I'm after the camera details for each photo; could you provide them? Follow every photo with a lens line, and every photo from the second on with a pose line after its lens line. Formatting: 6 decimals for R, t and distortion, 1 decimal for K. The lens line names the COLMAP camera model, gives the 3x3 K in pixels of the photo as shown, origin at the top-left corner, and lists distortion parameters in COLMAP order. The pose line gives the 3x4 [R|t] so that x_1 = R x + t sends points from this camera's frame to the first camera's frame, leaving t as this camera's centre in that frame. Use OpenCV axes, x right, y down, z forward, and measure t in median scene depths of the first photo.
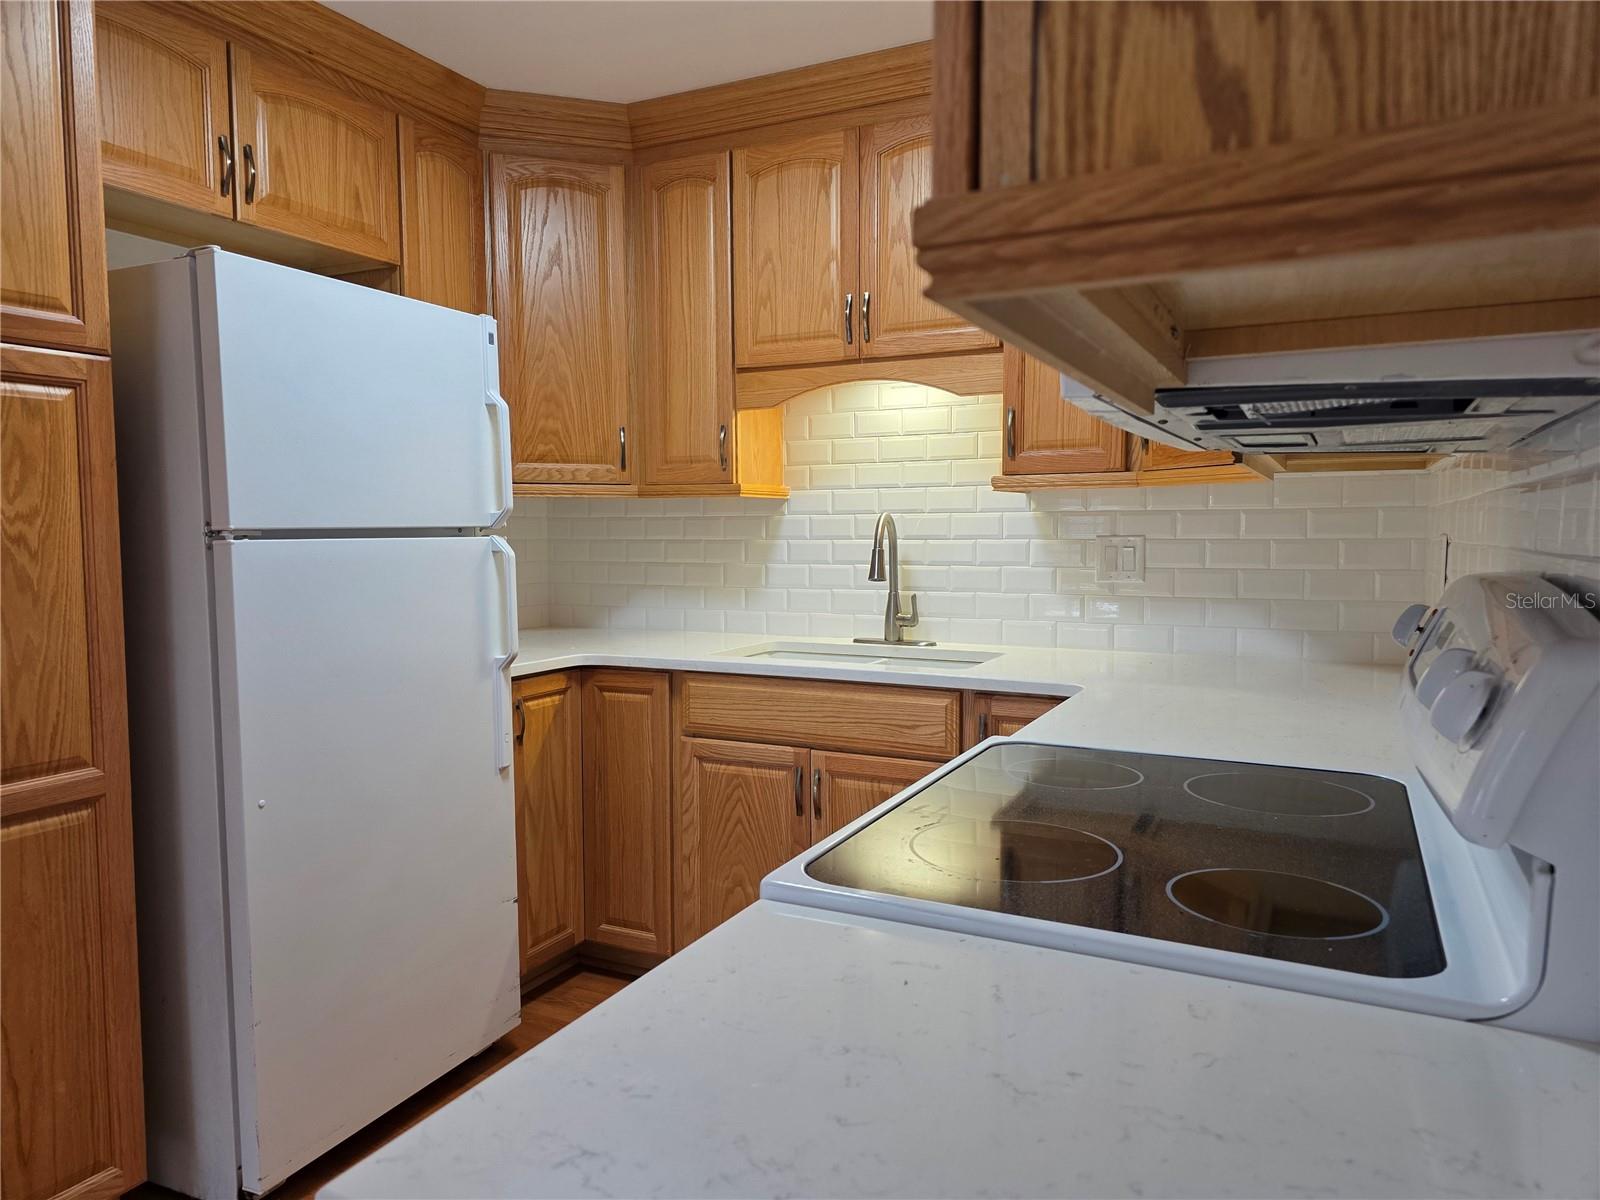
lens RADIAL K [[1068.7, 0, 805.6], [0, 1068.7, 599.1], [0, 0, 1]] dist [0.052329, -0.042510]
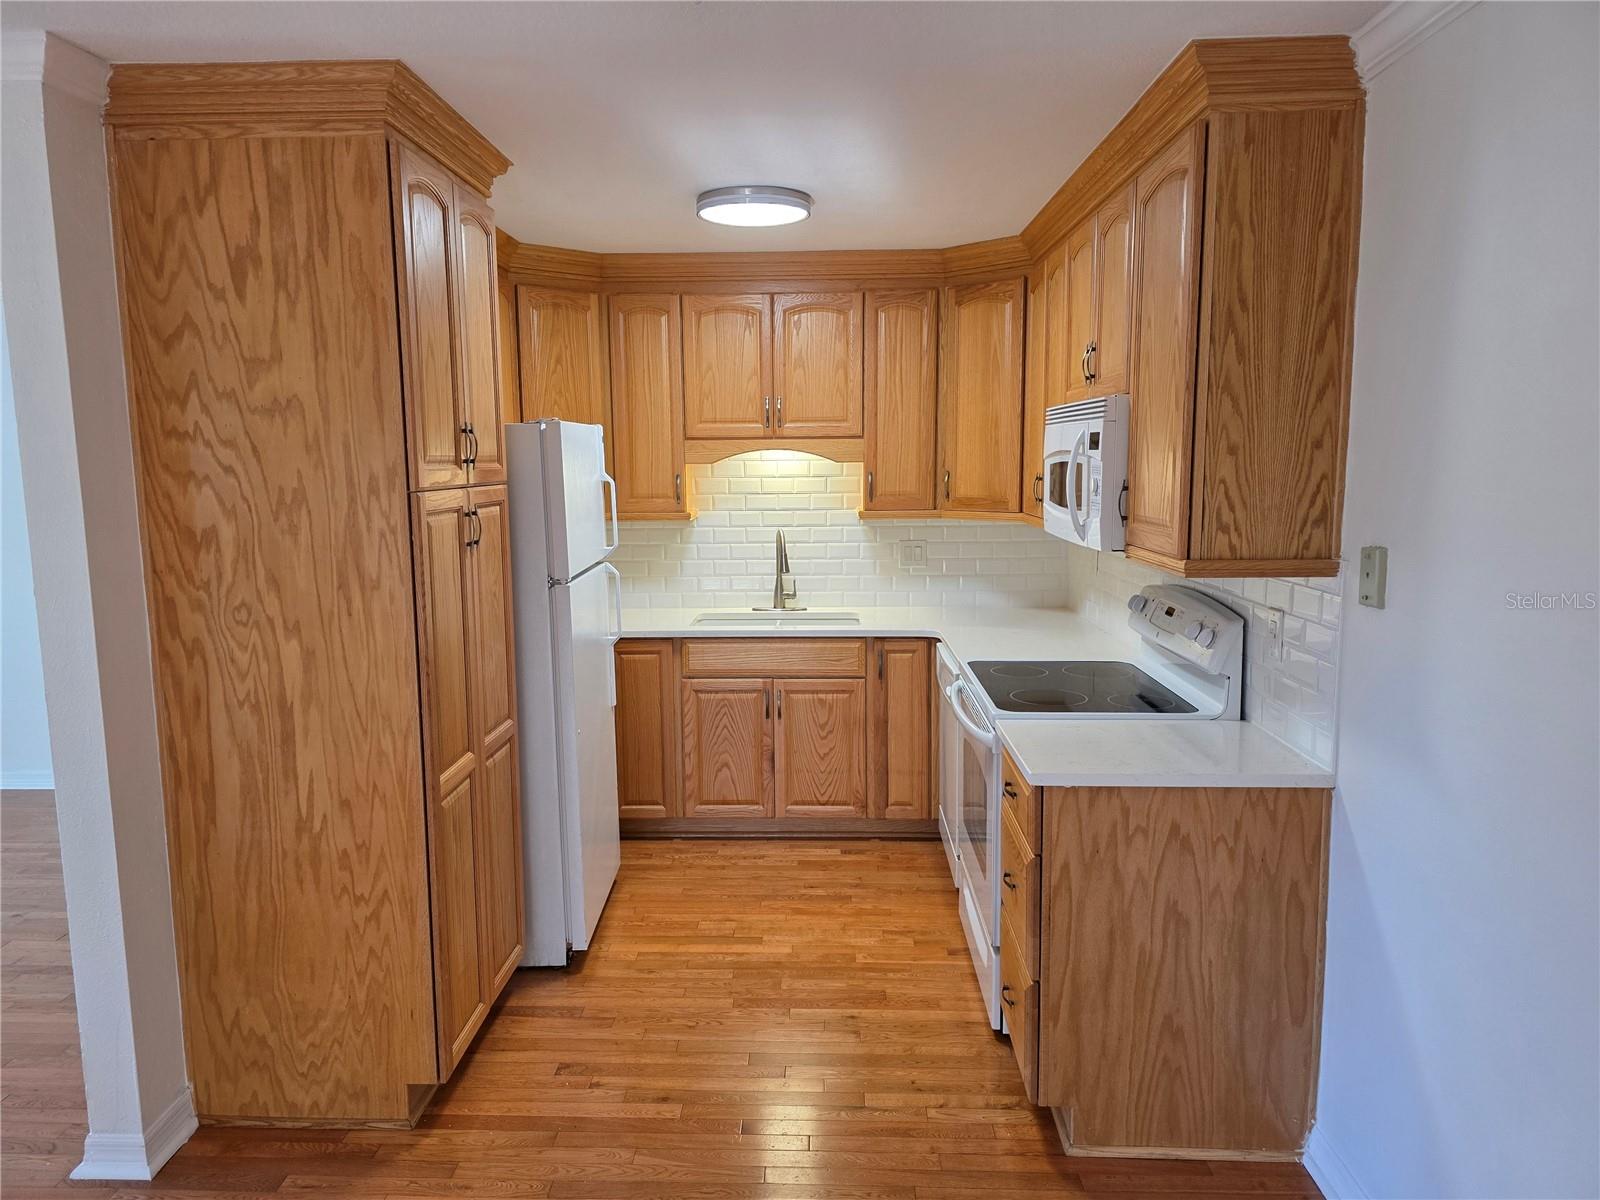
lens RADIAL K [[1068.3, 0, 781.5], [0, 1068.3, 596.1], [0, 0, 1]] dist [0.047074, -0.043897]
pose [[0.913940, -0.057772, 0.401716, -0.609560], [0.033206, 0.997142, 0.067856, -0.095619], [-0.404488, -0.048677, 0.913247, -0.492398]]
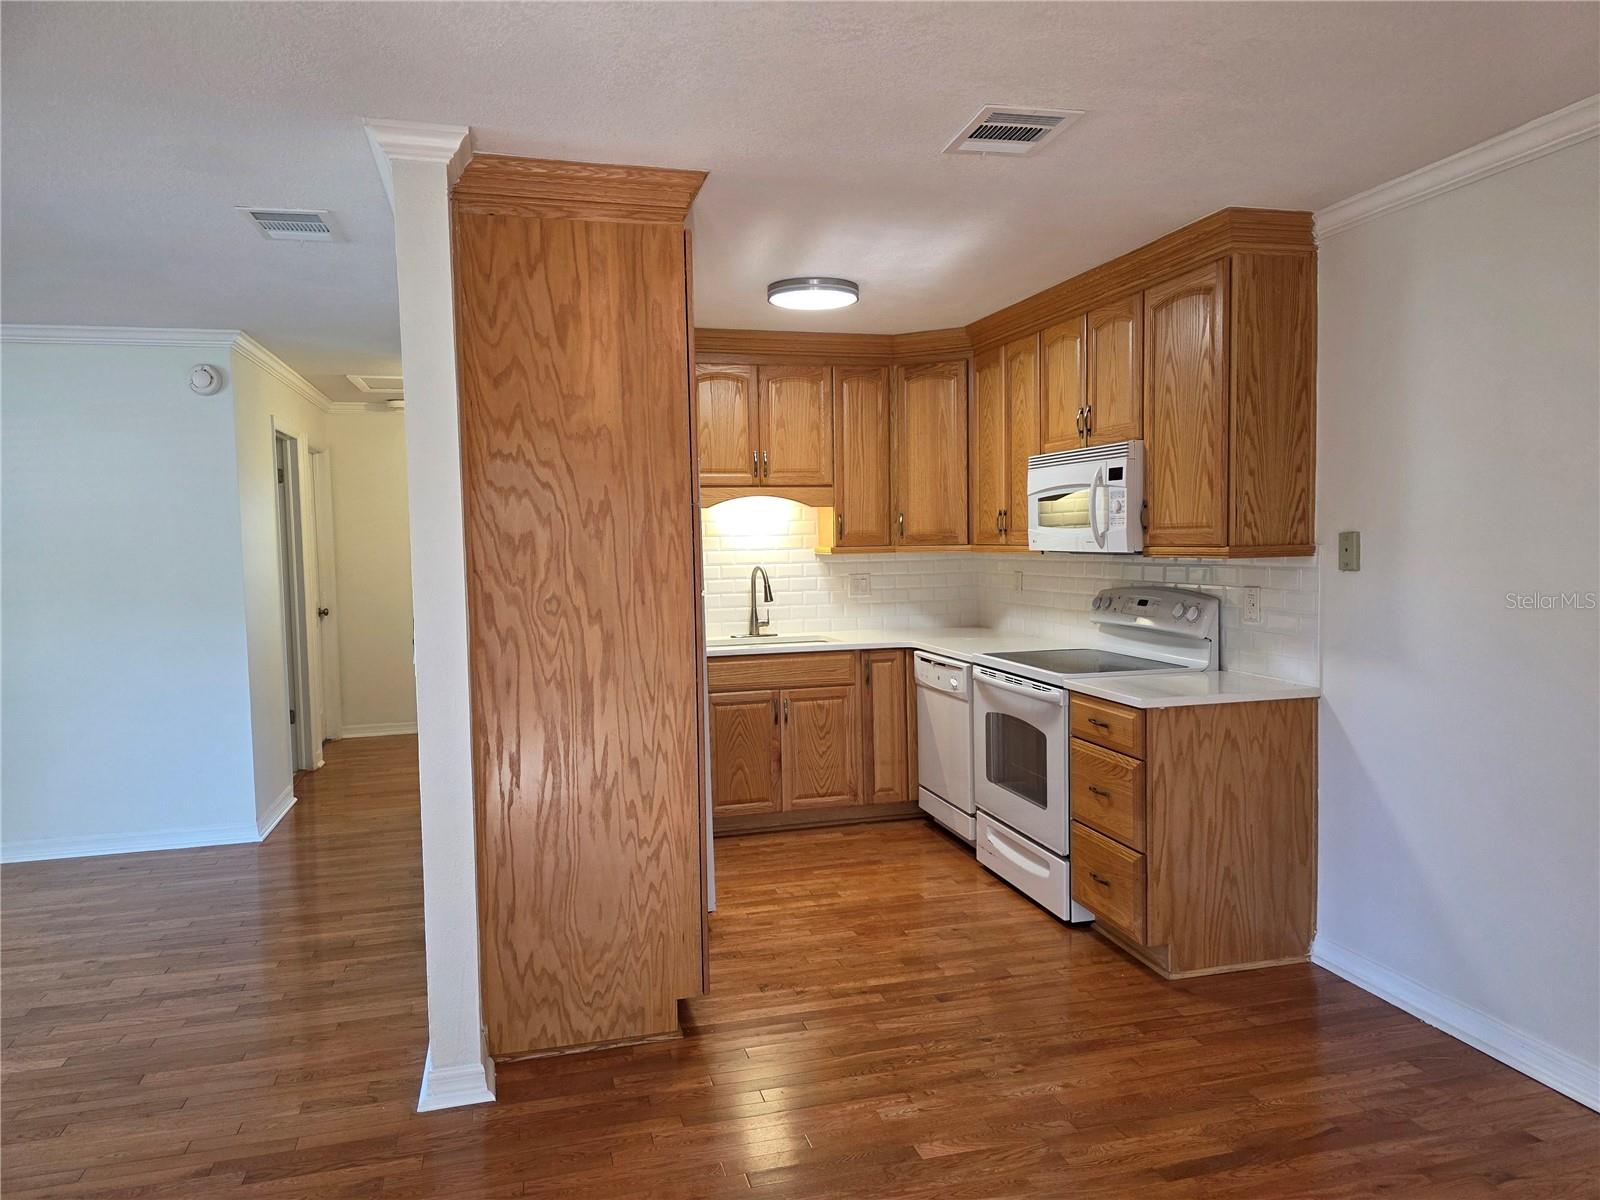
lens RADIAL K [[1068.6, 0, 790.0], [0, 1068.6, 602.0], [0, 0, 1]] dist [0.052777, -0.043502]
pose [[0.752060, -0.051666, 0.657066, -1.179462], [0.059734, 0.998163, 0.010117, -0.035260], [-0.656382, 0.031640, 0.753765, -0.454025]]
